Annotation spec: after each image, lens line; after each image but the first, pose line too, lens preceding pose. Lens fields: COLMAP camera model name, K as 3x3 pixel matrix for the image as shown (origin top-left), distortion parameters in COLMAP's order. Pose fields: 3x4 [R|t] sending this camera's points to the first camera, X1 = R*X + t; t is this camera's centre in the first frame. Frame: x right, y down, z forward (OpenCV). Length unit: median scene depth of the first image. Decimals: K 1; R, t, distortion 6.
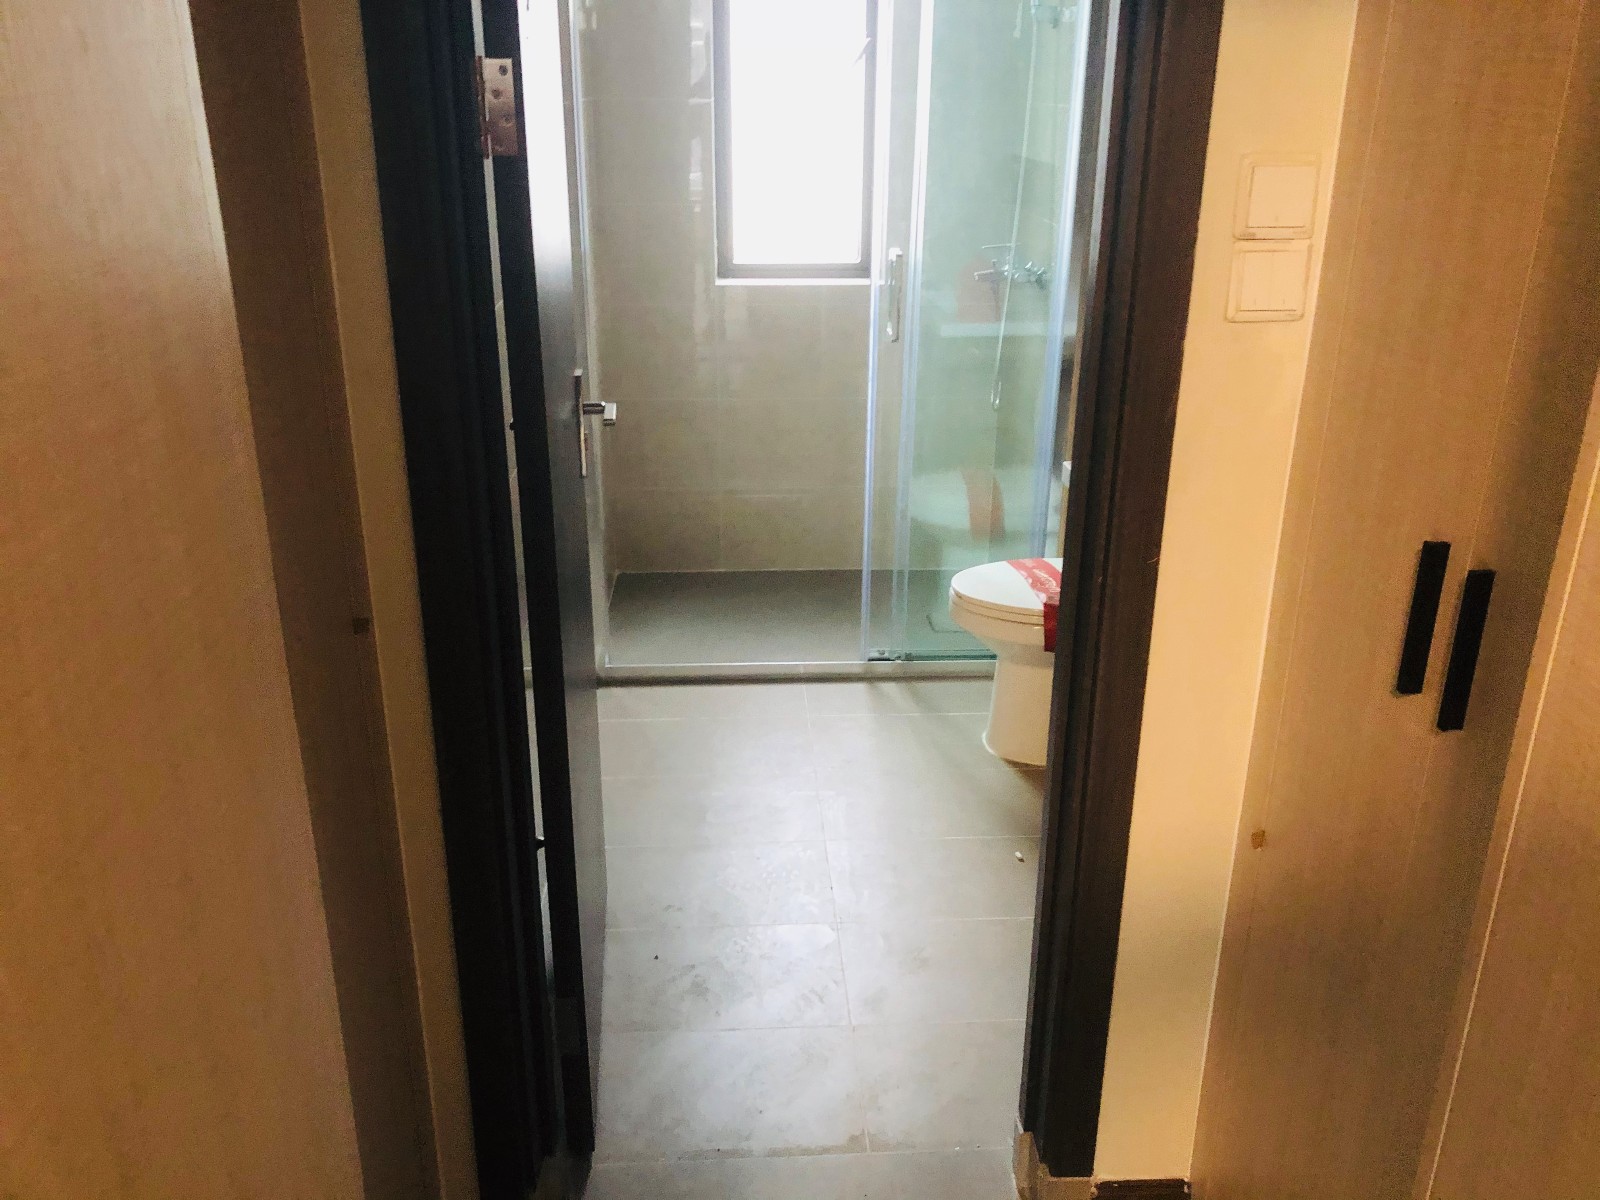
lens RADIAL K [[1315.1, 0, 806.8], [0, 1315.1, 597.9], [0, 0, 1]] dist [-0.001210, 0.000068]
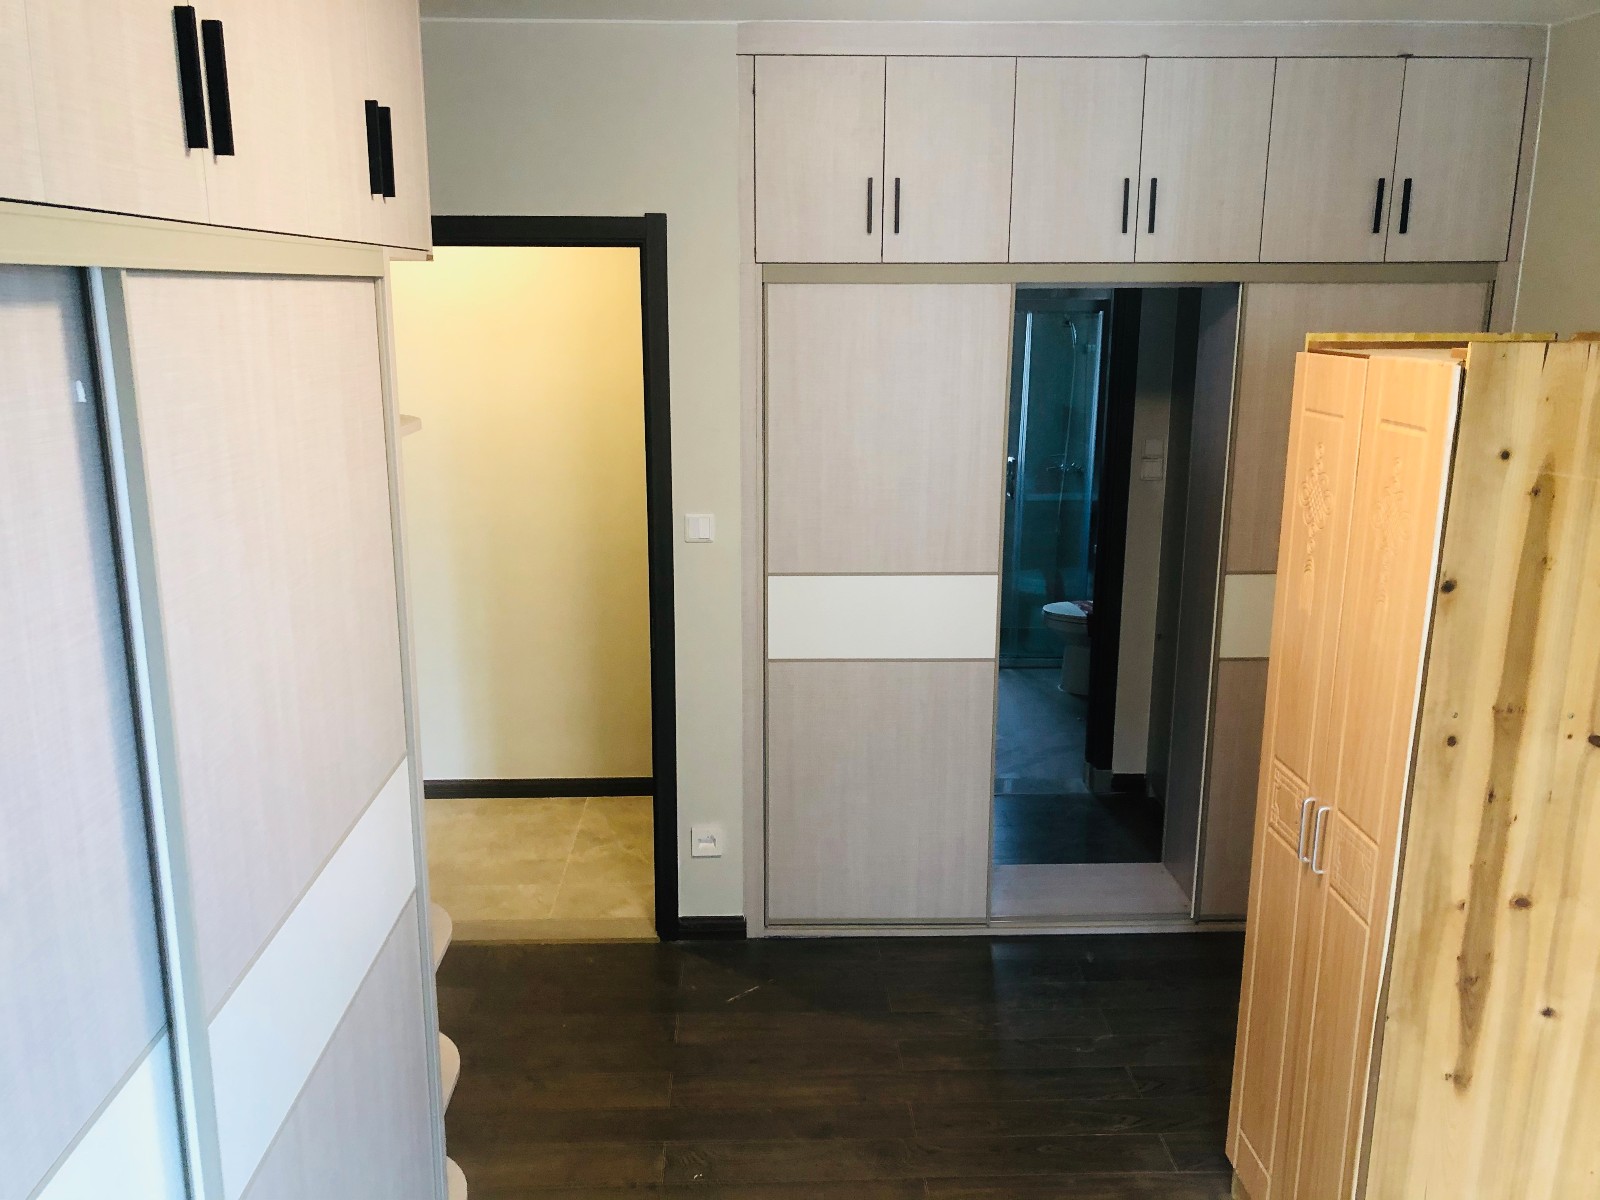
lens RADIAL K [[1315.1, 0, 794.4], [0, 1315.1, 604.5], [0, 0, 1]] dist [-0.001210, 0.000068]
pose [[0.999608, 0.006791, -0.027151, -0.210850], [-0.010560, 0.989927, -0.141183, 0.256599], [0.025919, 0.141415, 0.989611, -1.011100]]
